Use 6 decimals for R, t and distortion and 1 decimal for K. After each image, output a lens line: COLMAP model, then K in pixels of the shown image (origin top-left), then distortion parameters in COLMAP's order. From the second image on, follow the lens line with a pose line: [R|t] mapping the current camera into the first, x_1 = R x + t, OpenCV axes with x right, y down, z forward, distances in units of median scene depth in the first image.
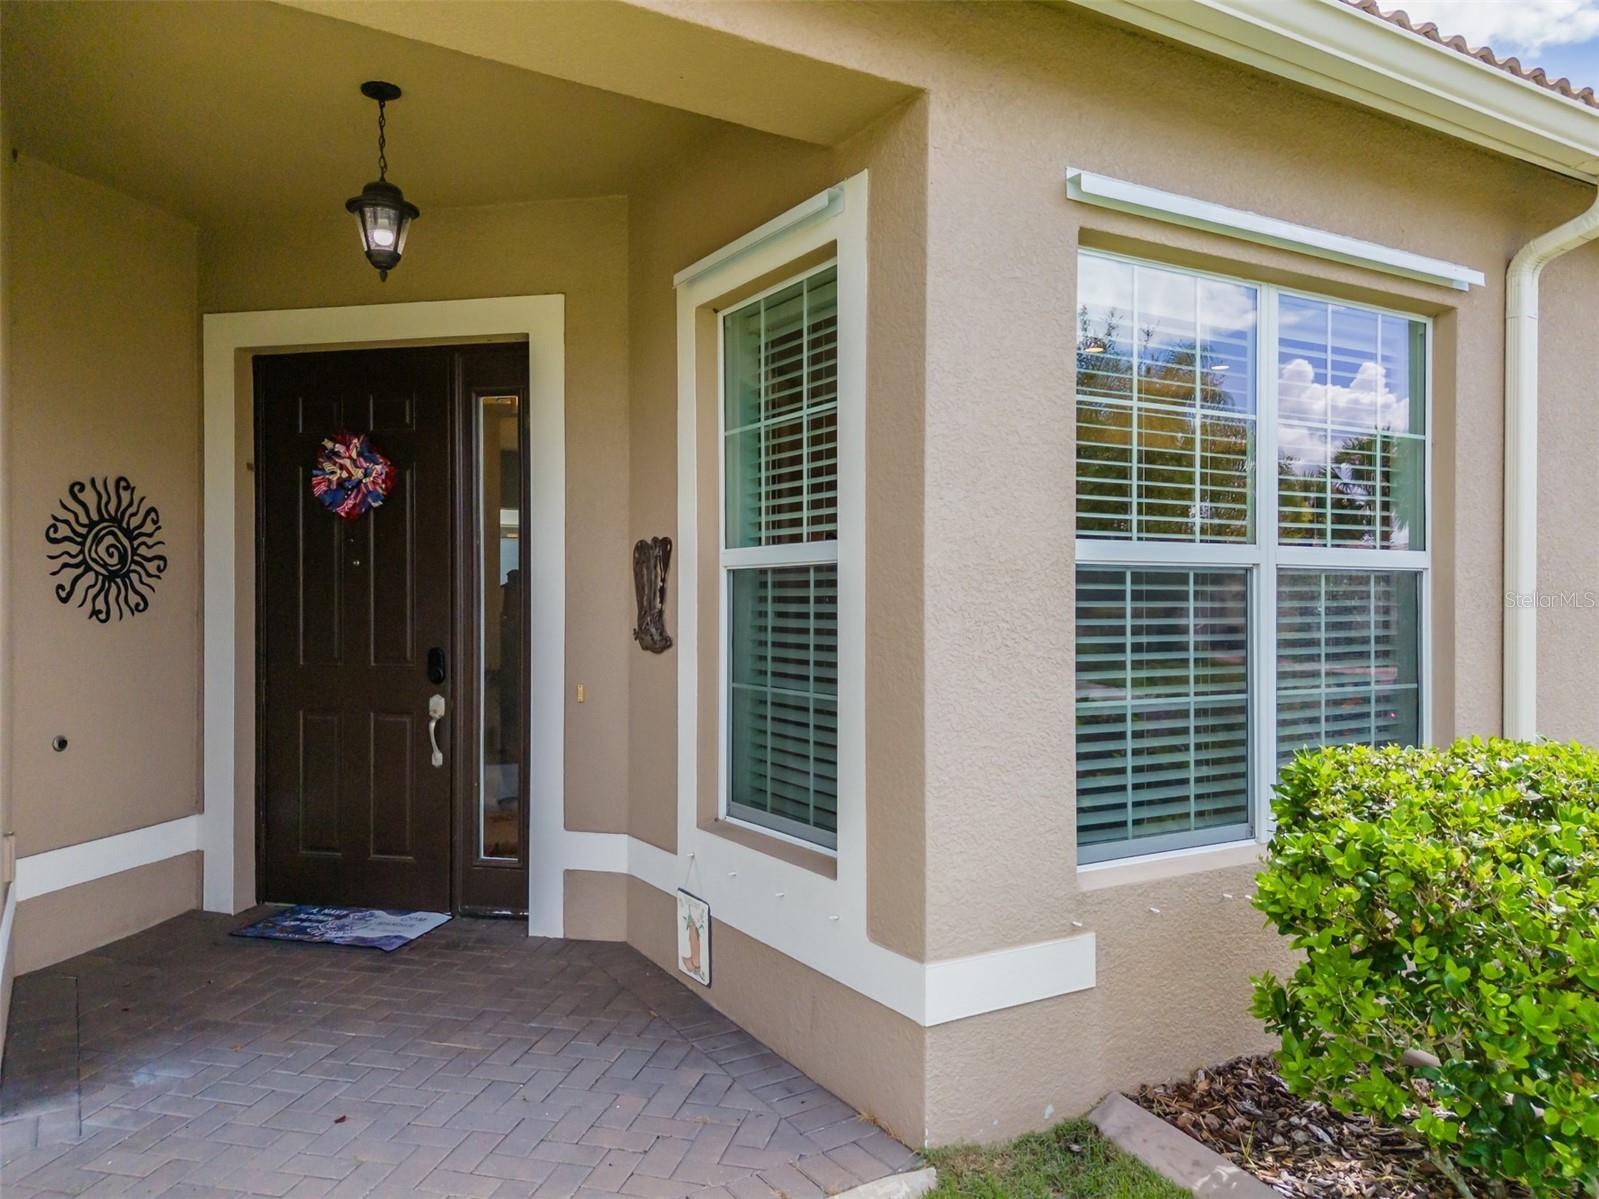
lens RADIAL K [[1171.1, 0, 808.0], [0, 1171.1, 600.9], [0, 0, 1]] dist [0.066107, -0.064267]
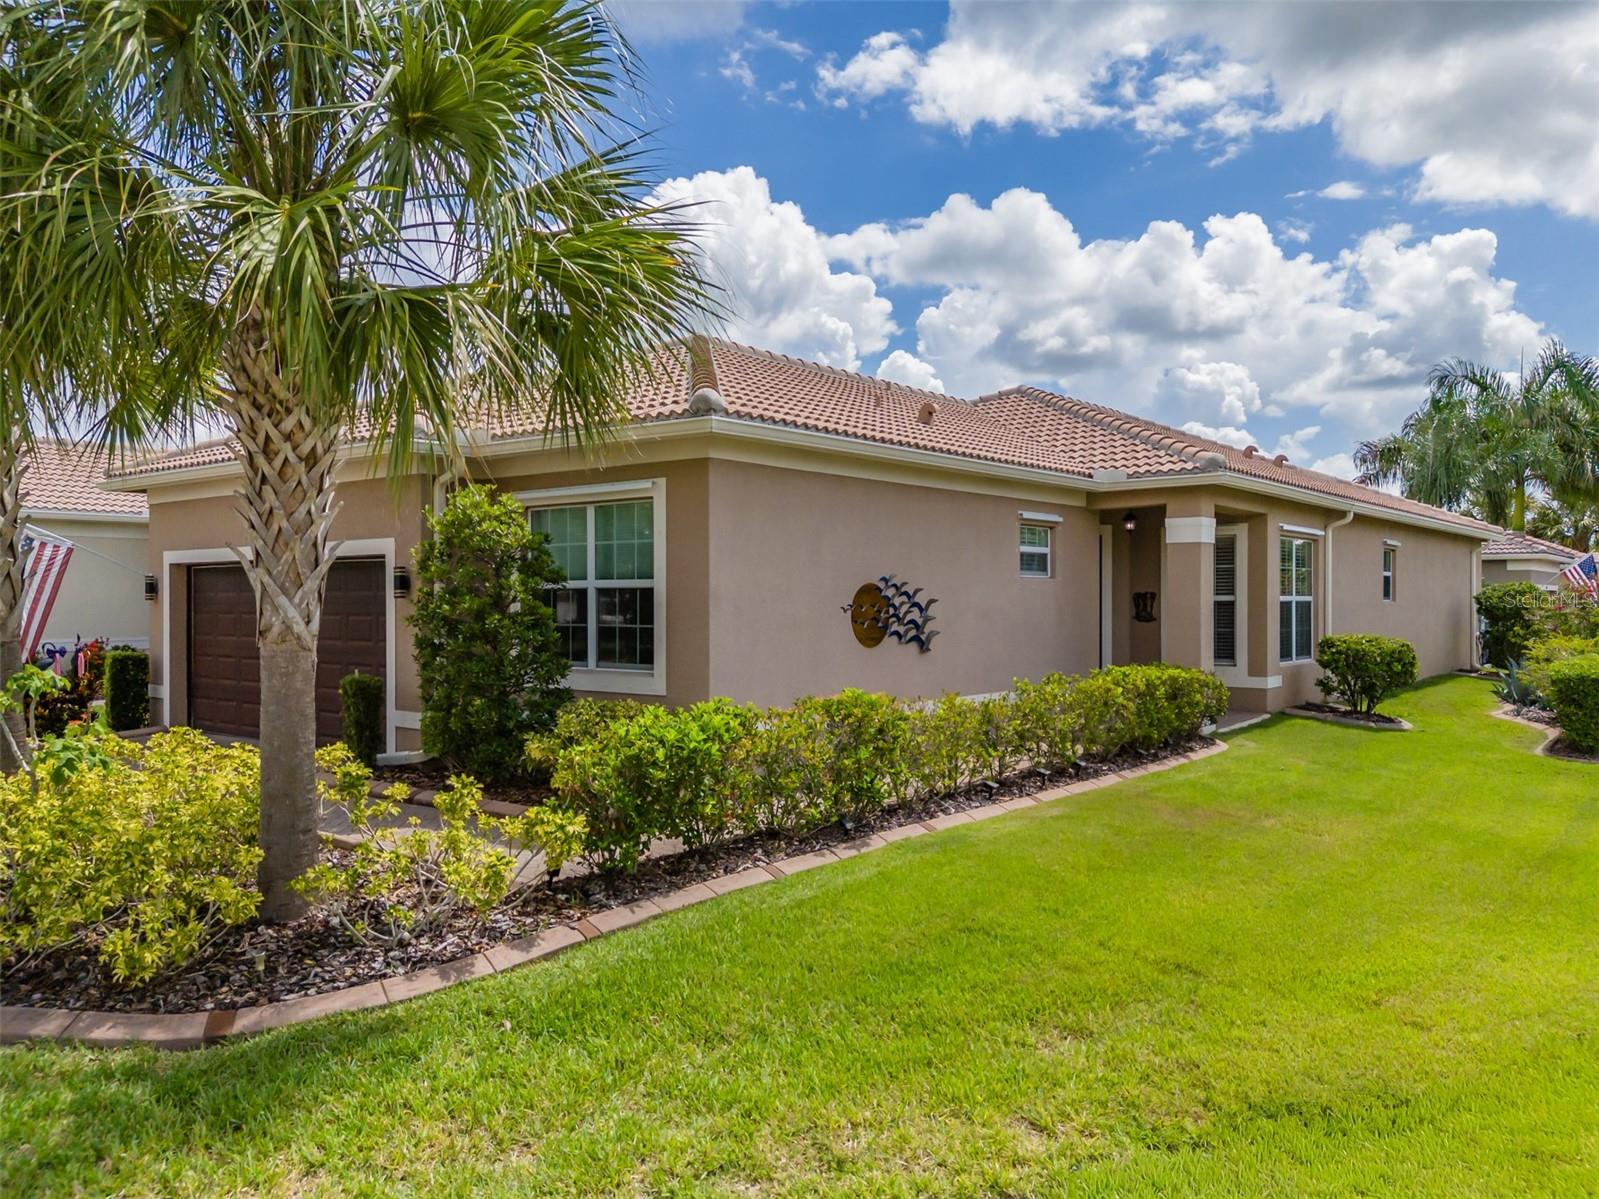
lens RADIAL K [[1171.1, 0, 808.0], [0, 1171.1, 600.9], [0, 0, 1]] dist [0.066107, -0.064267]
pose [[0.940105, -0.005867, 0.340835, -3.216409], [0.006216, 0.999981, 0.000067, -0.042869], [-0.340829, 0.002056, 0.940123, -2.893287]]
